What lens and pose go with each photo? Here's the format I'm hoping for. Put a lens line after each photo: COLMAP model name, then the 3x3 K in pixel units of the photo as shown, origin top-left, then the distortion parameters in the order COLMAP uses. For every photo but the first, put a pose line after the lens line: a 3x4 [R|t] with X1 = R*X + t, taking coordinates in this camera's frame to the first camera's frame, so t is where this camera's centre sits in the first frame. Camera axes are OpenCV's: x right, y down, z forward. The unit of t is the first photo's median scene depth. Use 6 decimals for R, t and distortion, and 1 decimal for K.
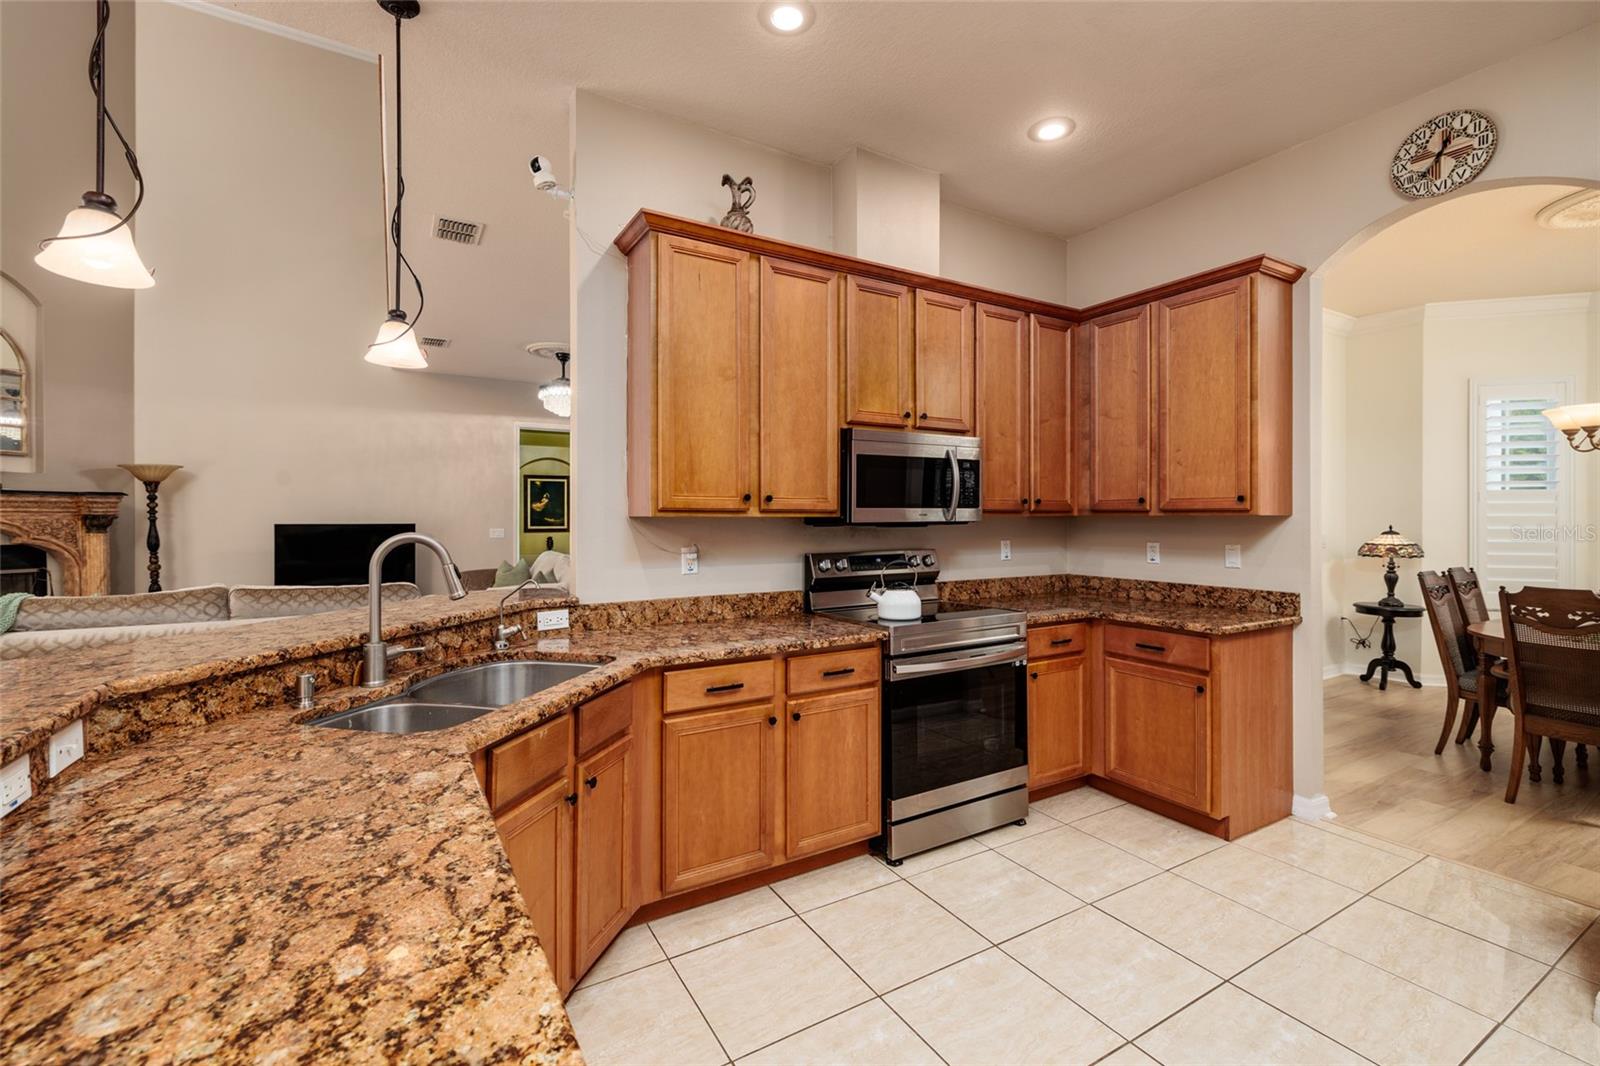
lens RADIAL K [[682.9, 0, 796.0], [0, 682.9, 519.4], [0, 0, 1]] dist [0.000308, -0.000383]
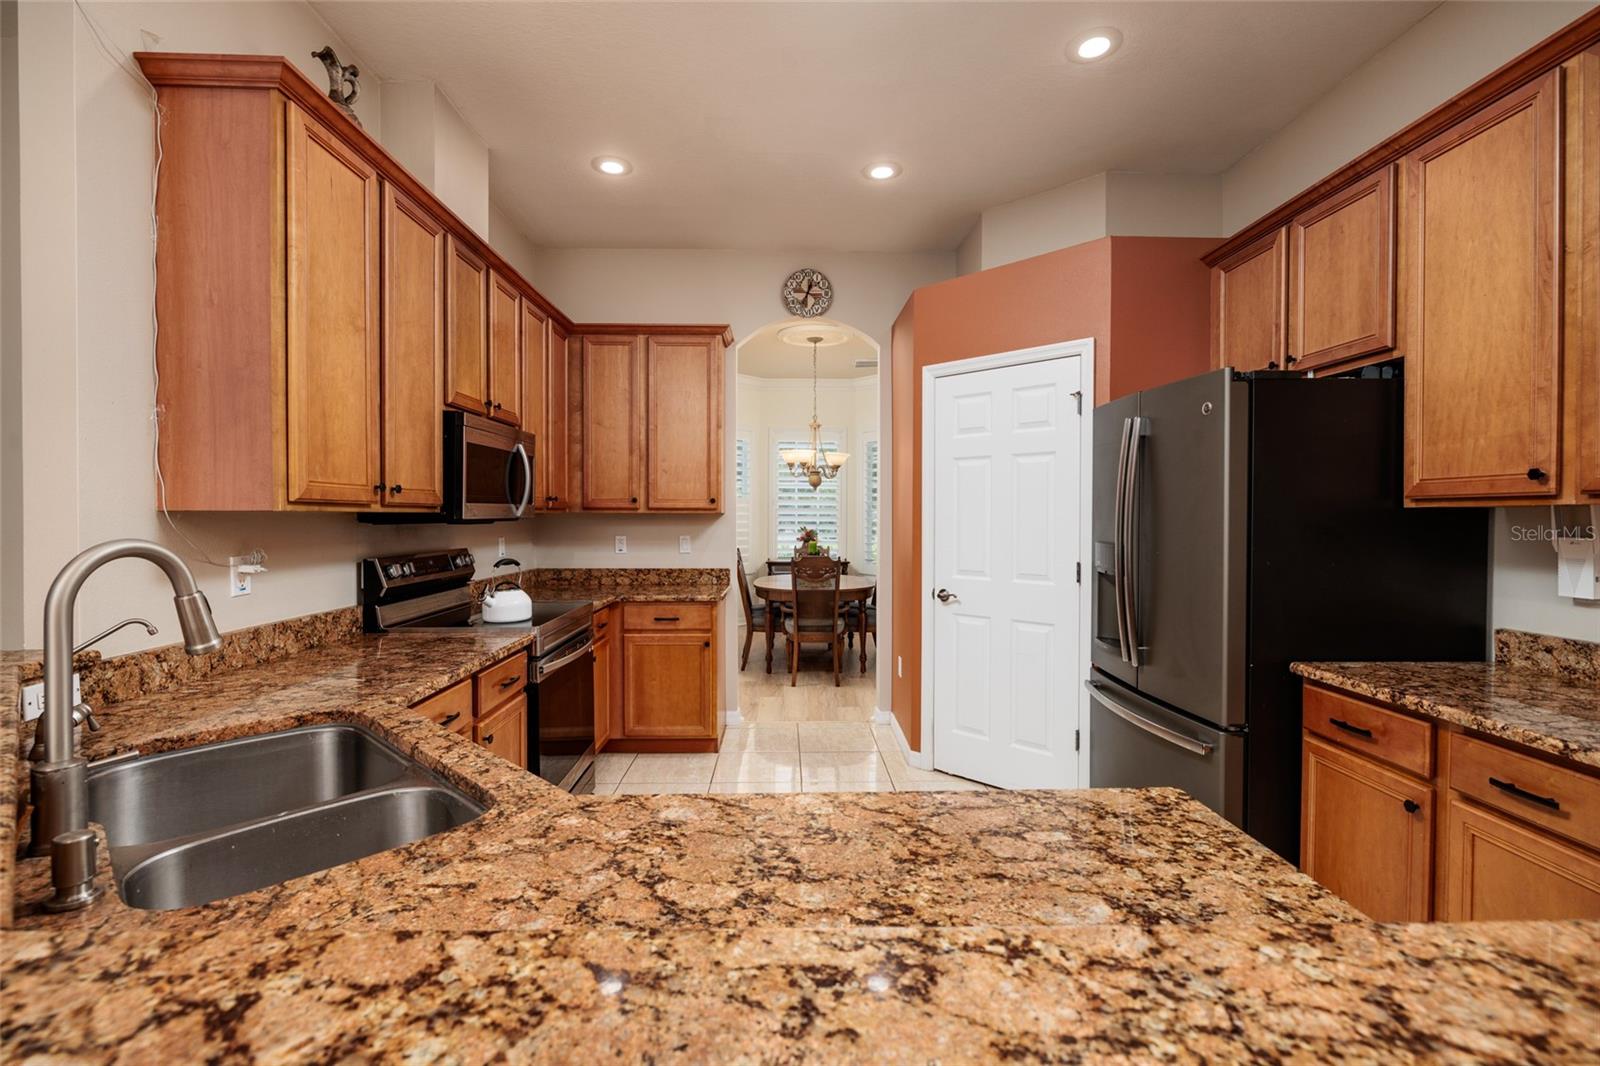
lens RADIAL K [[711.1, 0, 793.2], [0, 711.1, 523.7], [0, 0, 1]] dist [0.000315, -0.000321]
pose [[0.487369, -0.007834, 0.873161, -0.527803], [-0.001460, 0.999951, 0.009786, 0.000866], [-0.873195, -0.006044, 0.487333, 0.184042]]
